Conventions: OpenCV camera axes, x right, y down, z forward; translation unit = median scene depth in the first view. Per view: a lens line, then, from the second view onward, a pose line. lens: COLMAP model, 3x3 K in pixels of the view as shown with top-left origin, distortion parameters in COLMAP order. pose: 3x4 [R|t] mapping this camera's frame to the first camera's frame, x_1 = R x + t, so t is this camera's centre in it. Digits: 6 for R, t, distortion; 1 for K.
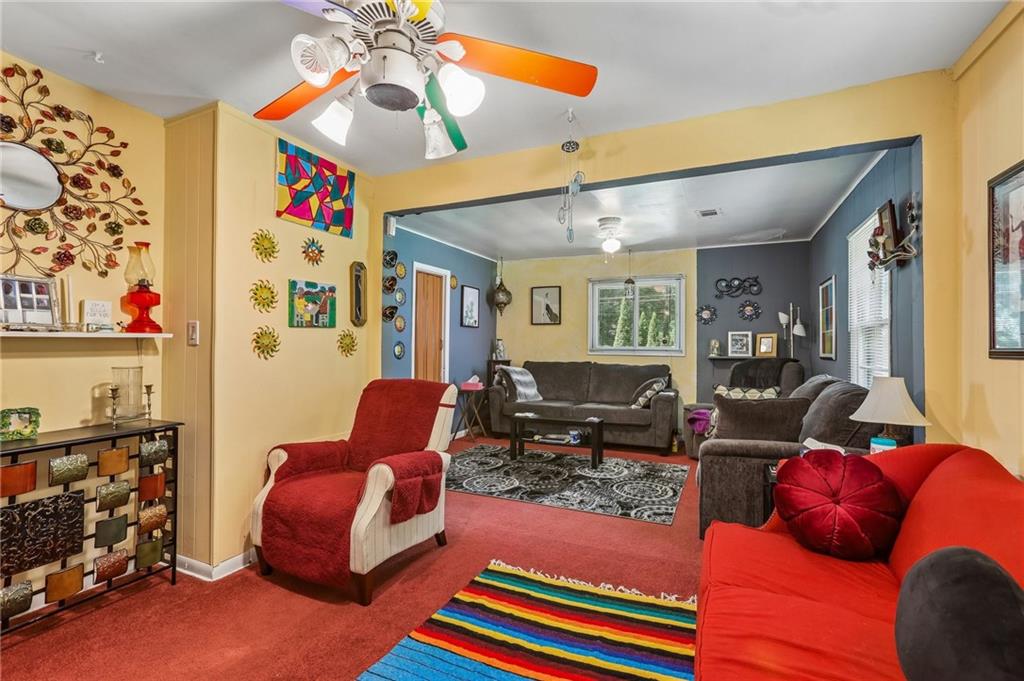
lens RADIAL K [[472.4, 0, 512.2], [0, 472.4, 345.4], [0, 0, 1]] dist [-0.042917, 0.000409]
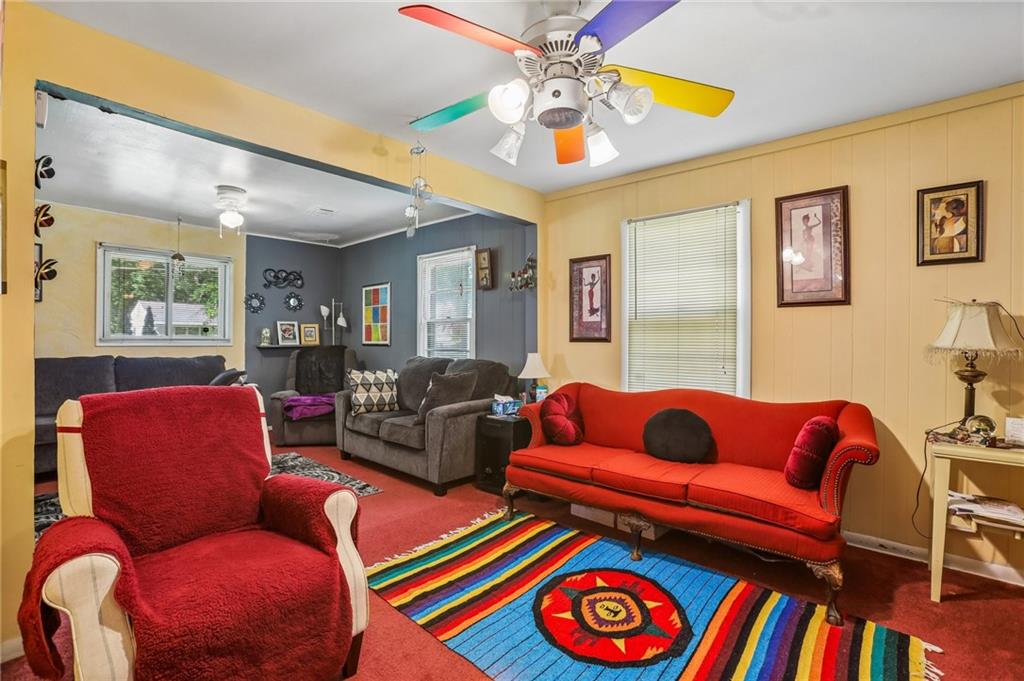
lens RADIAL K [[472.4, 0, 512.2], [0, 472.4, 345.4], [0, 0, 1]] dist [-0.042917, 0.000409]
pose [[0.275531, -0.021296, 0.961056, -0.582930], [-0.005507, 0.999703, 0.023731, -0.004243], [-0.961276, -0.011831, 0.275332, 0.324135]]
